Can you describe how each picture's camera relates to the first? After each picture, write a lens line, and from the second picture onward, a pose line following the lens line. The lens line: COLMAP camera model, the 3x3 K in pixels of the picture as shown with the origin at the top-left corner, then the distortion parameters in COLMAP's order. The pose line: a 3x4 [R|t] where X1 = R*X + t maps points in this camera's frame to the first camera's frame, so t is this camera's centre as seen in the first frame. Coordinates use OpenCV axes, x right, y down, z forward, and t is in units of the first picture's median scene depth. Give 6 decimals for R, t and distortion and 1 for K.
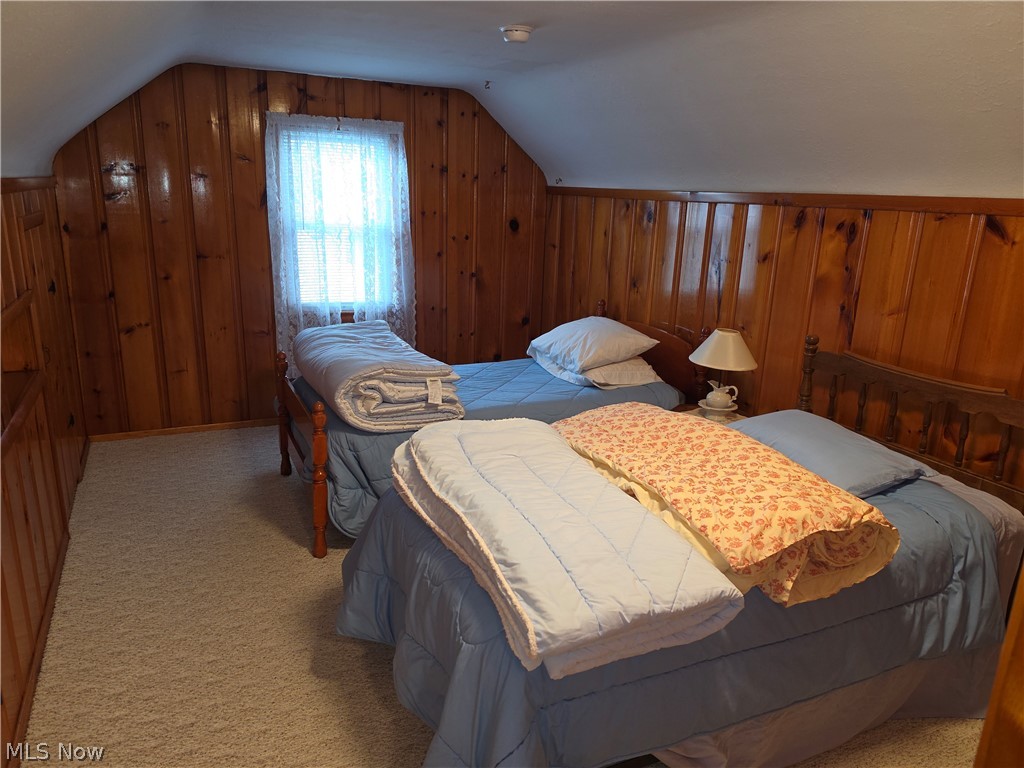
lens RADIAL K [[704.3, 0, 519.5], [0, 704.3, 389.1], [0, 0, 1]] dist [0.057542, -0.070282]
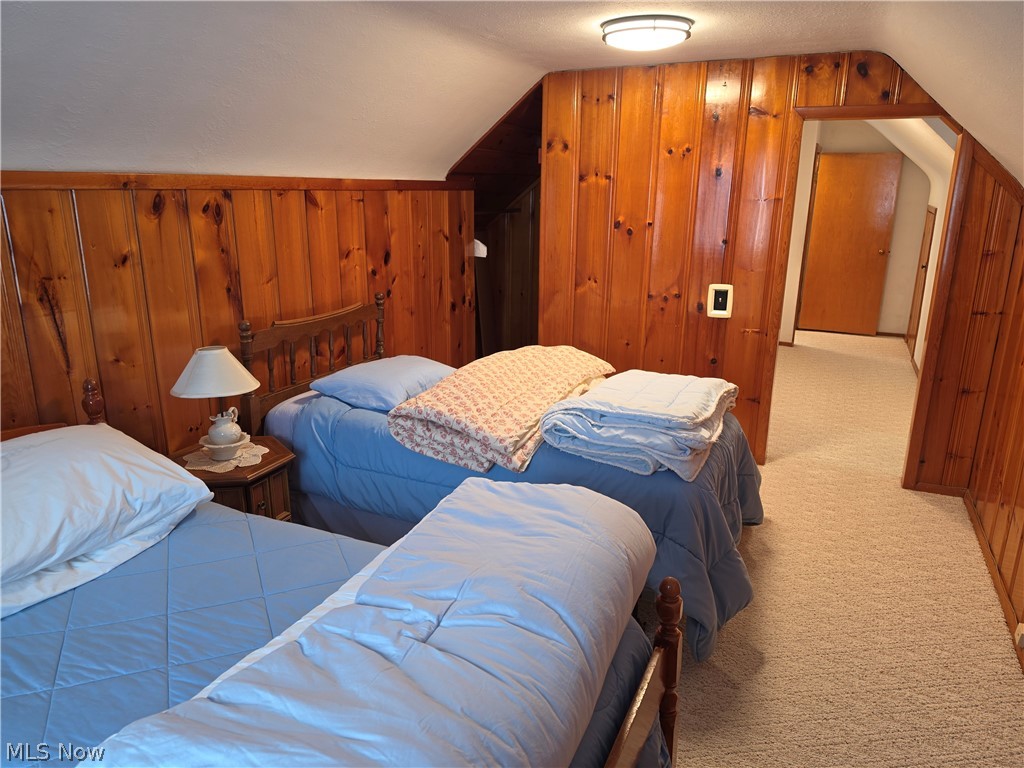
lens RADIAL K [[704.3, 0, 508.2], [0, 704.3, 376.1], [0, 0, 1]] dist [0.057542, -0.070282]
pose [[-0.631944, -0.241733, 0.736350, -0.593460], [0.175474, 0.880811, 0.439751, -0.403168], [-0.754888, 0.407109, -0.514205, 1.356808]]
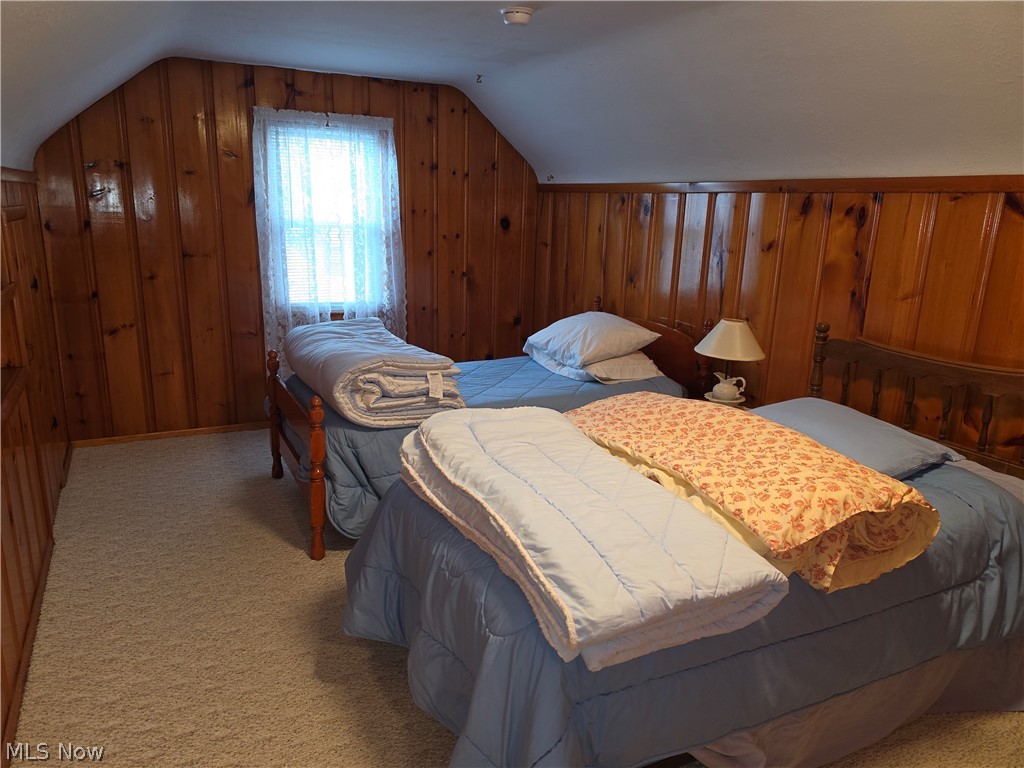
lens RADIAL K [[704.3, 0, 507.7], [0, 704.3, 389.5], [0, 0, 1]] dist [0.057542, -0.070282]
pose [[0.999819, -0.012427, 0.014406, -0.037864], [0.012676, 0.999770, -0.017300, 0.029197], [-0.014187, 0.017479, 0.999747, 0.035028]]
